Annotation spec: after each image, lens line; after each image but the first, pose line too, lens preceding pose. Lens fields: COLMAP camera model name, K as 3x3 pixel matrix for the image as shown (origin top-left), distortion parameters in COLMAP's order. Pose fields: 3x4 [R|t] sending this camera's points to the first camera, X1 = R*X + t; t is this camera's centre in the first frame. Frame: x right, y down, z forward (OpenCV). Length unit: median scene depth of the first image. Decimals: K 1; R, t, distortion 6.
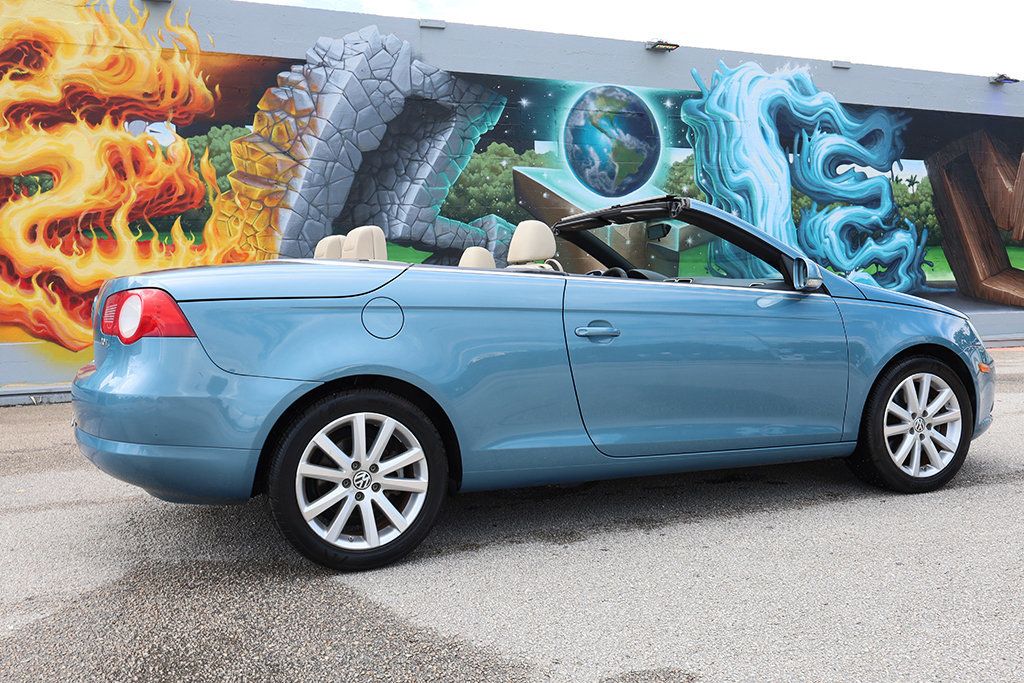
lens RADIAL K [[932.8, 0, 464.9], [0, 932.8, 316.0], [0, 0, 1]] dist [0.004897, -0.000542]
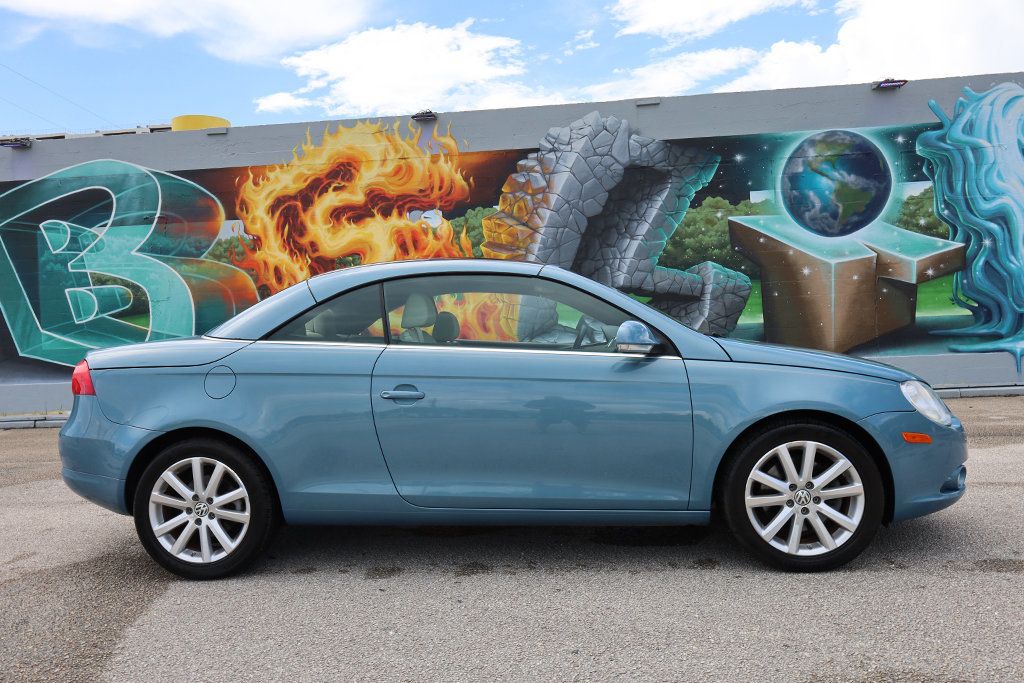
lens RADIAL K [[739.4, 0, 489.2], [0, 739.4, 342.4], [0, 0, 1]] dist [0.011865, -0.008434]
pose [[0.884504, -0.010705, -0.466410, 0.228942], [0.012627, 0.999920, 0.000997, -0.016006], [0.466362, -0.006771, 0.884568, 0.090341]]
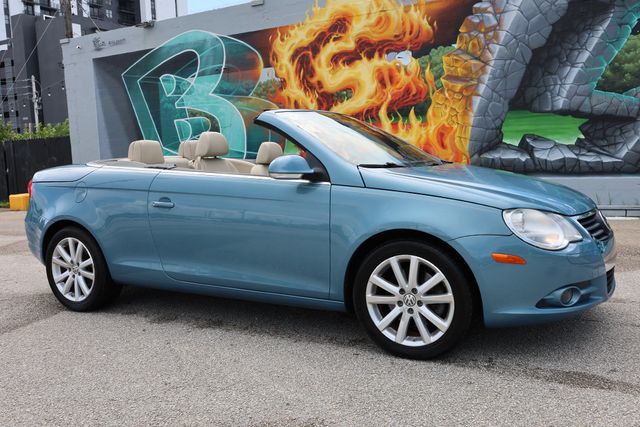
lens RADIAL K [[575.8, 0, 322.4], [0, 575.8, 217.4], [0, 0, 1]] dist [-0.001154, 0.006283]
pose [[0.625169, 0.081892, -0.776182, 0.392790], [0.008751, 0.993682, 0.111887, -0.025275], [0.780441, -0.076740, 0.620502, 0.203670]]
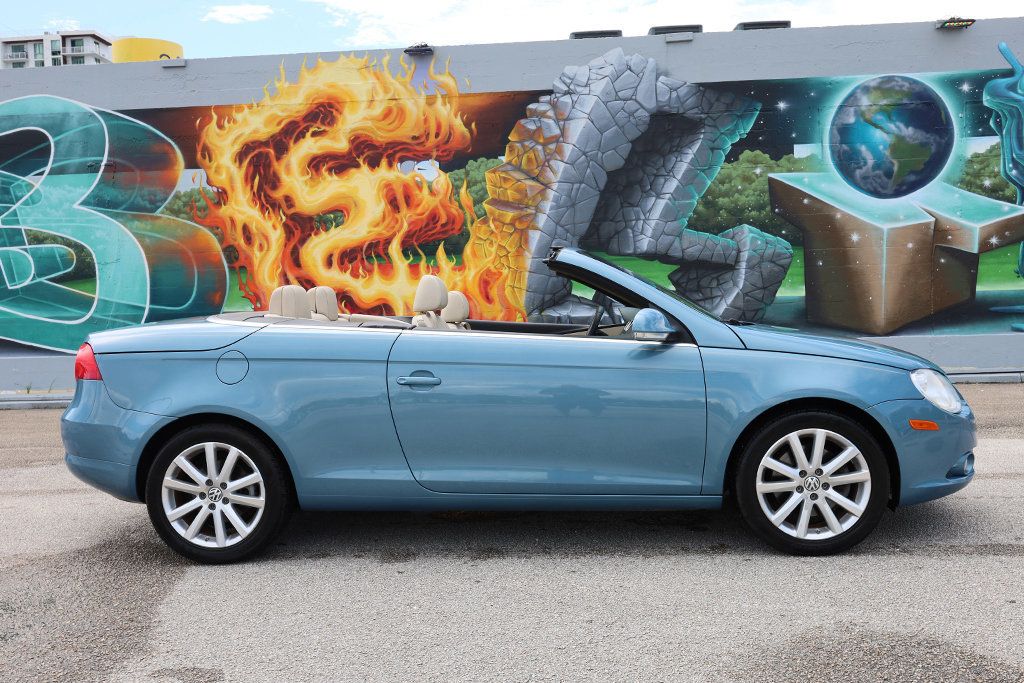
lens RADIAL K [[911.2, 0, 505.6], [0, 911.2, 352.8], [0, 0, 1]] dist [0.005379, -0.003282]
pose [[0.895082, 0.019158, -0.445489, 0.254122], [0.003855, 0.998707, 0.050693, -0.025239], [0.445885, -0.047092, 0.893851, 0.022670]]
